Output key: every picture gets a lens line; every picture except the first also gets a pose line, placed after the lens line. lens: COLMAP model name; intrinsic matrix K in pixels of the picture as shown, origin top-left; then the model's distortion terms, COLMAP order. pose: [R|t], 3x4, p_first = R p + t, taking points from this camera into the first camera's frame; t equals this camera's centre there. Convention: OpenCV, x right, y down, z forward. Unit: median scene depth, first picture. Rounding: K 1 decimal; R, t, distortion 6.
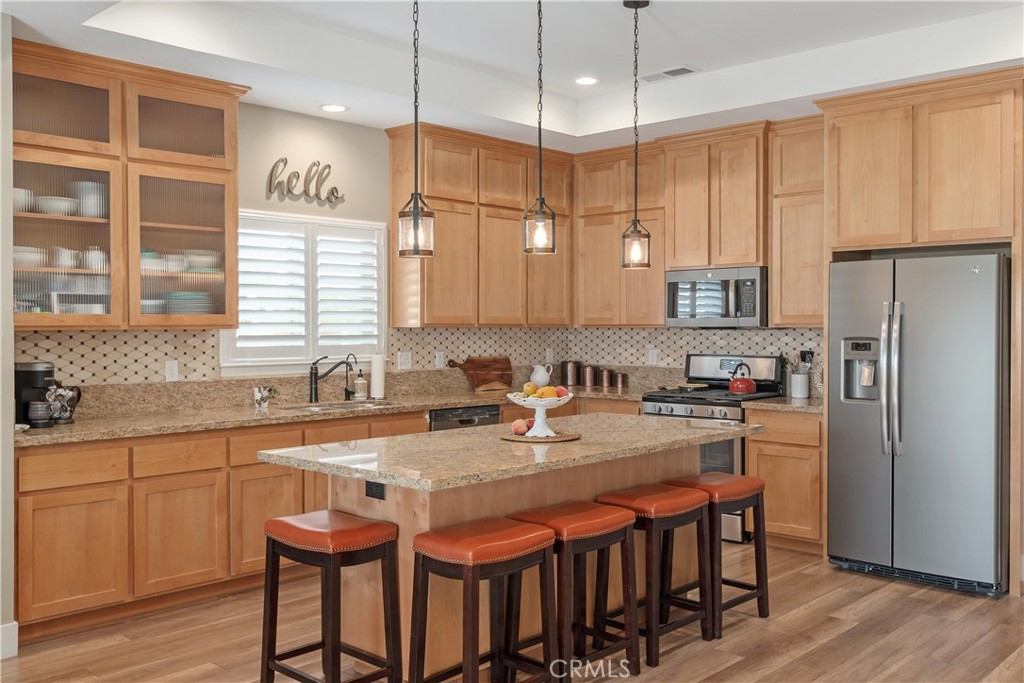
lens RADIAL K [[929.8, 0, 512.9], [0, 929.8, 335.4], [0, 0, 1]] dist [0.005043, 0.000000]
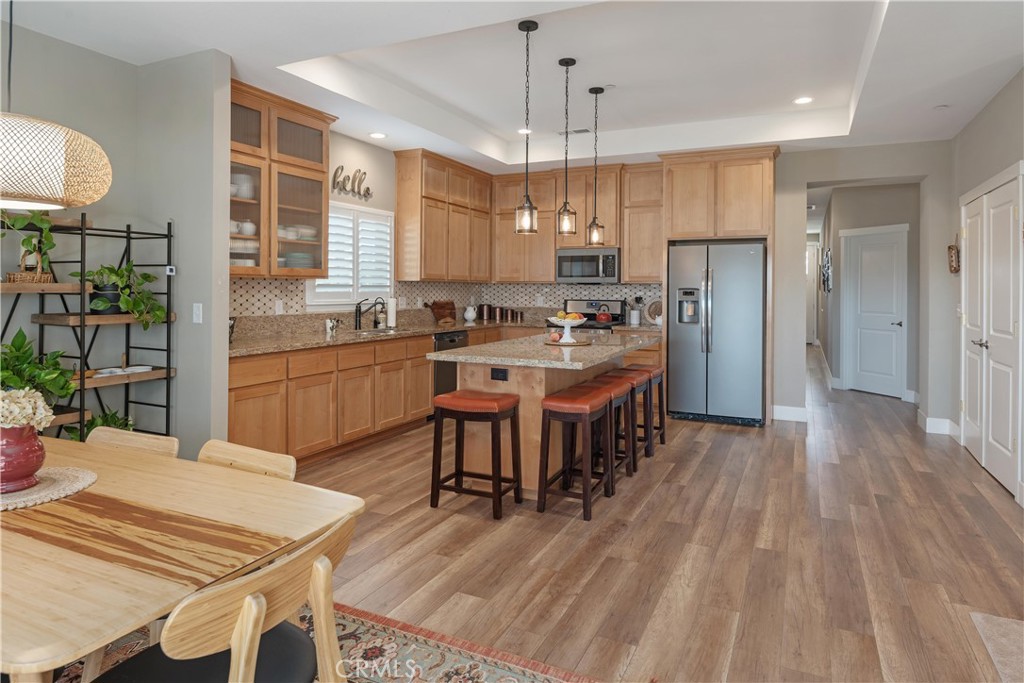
lens RADIAL K [[614.6, 0, 518.2], [0, 614.6, 292.3], [0, 0, 1]] dist [0.006206, -0.001325]
pose [[0.951093, 0.005978, 0.308848, -0.291041], [-0.004635, 0.999976, -0.005082, 0.016550], [-0.308871, 0.003402, 0.951098, -0.025788]]
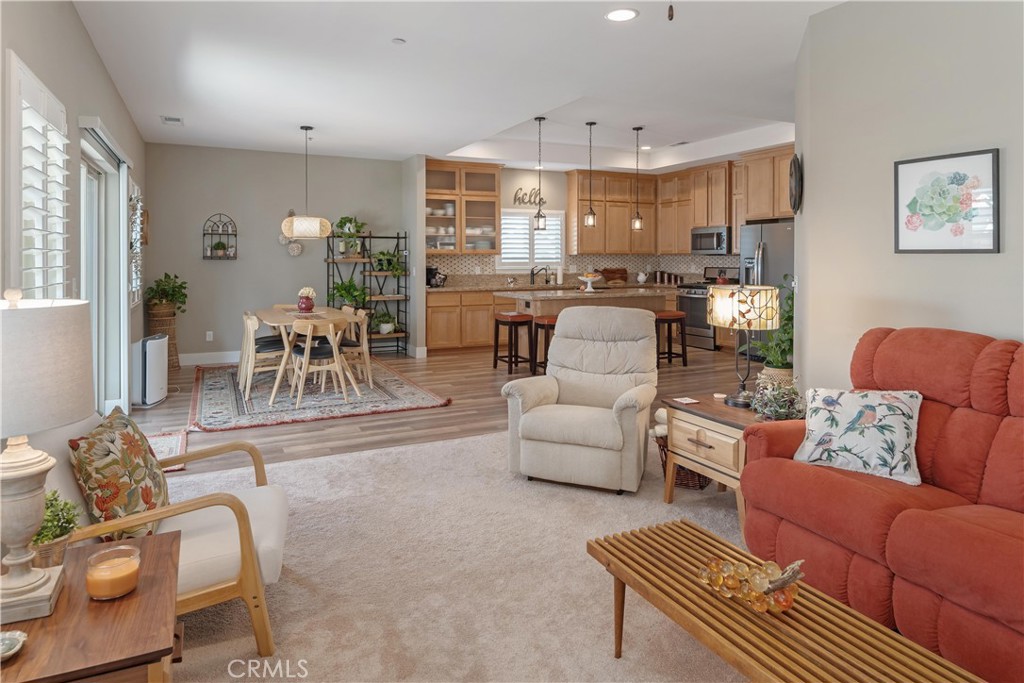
lens RADIAL K [[614.6, 0, 511.8], [0, 614.6, 267.6], [0, 0, 1]] dist [0.006206, -0.001325]
pose [[0.936418, 0.005165, -0.350847, 0.335356], [-0.003582, 0.999980, 0.005163, 0.019346], [0.350867, -0.003578, 0.936418, -0.608017]]
